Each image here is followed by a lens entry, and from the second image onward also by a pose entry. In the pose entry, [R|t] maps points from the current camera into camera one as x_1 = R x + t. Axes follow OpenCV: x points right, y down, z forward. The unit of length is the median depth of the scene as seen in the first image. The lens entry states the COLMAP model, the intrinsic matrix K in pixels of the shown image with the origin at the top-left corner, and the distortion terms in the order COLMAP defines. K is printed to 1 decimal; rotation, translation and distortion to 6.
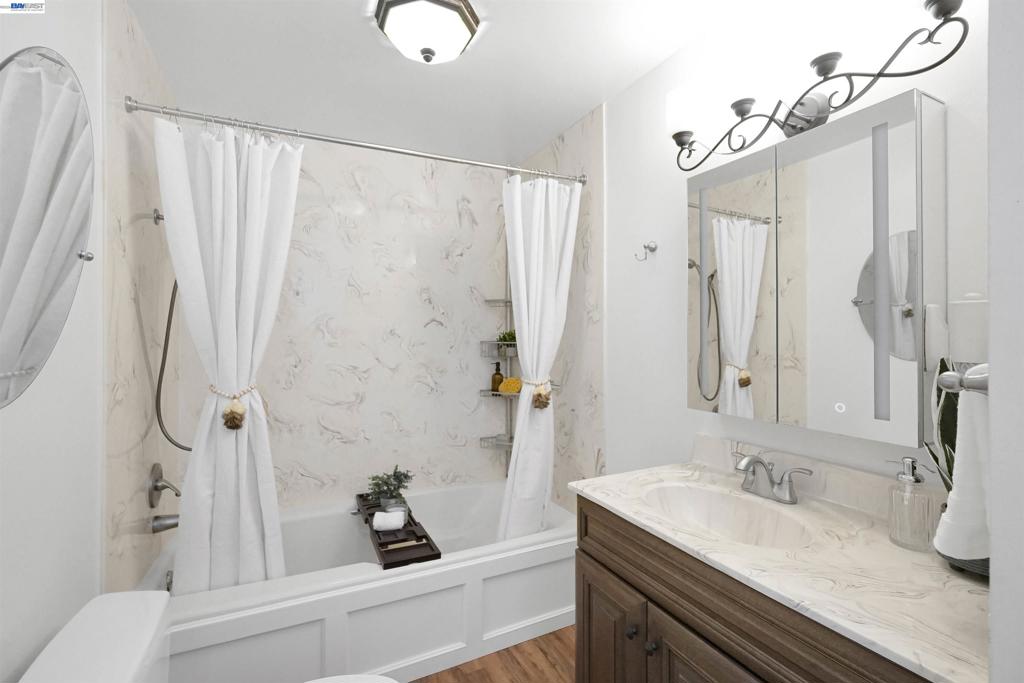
lens RADIAL K [[443.1, 0, 509.2], [0, 443.1, 336.7], [0, 0, 1]] dist [0.000908, 0.000906]
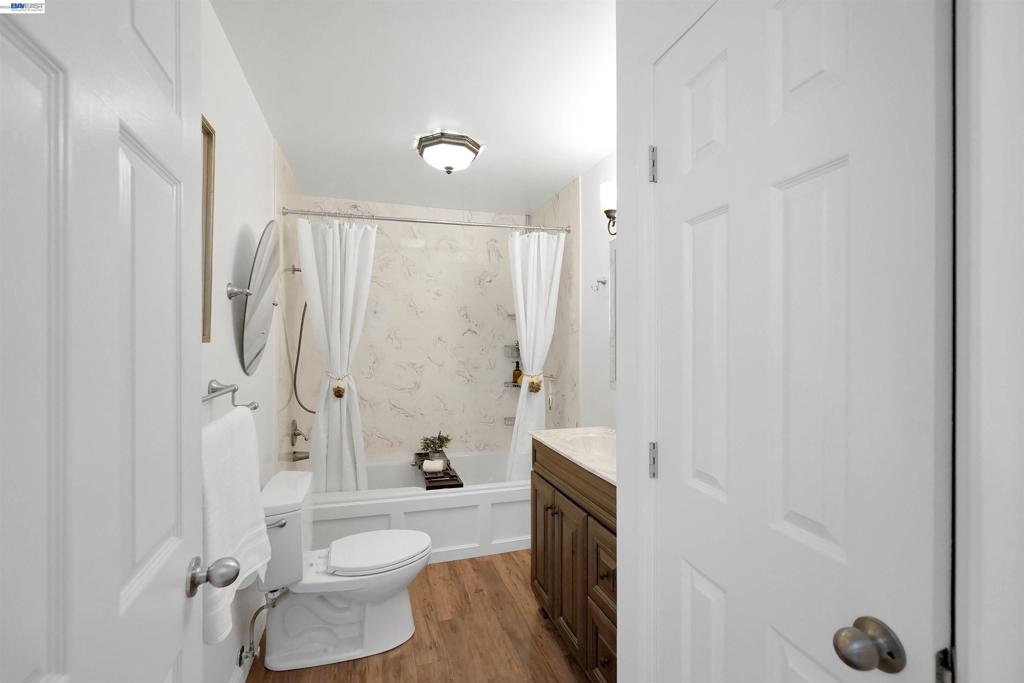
lens RADIAL K [[443.1, 0, 511.4], [0, 443.1, 344.0], [0, 0, 1]] dist [0.000908, 0.000906]
pose [[0.987658, 0.000237, -0.156627, 0.234848], [0.000971, 0.999970, 0.007637, -0.006861], [0.156624, -0.007695, 0.987628, -0.452825]]
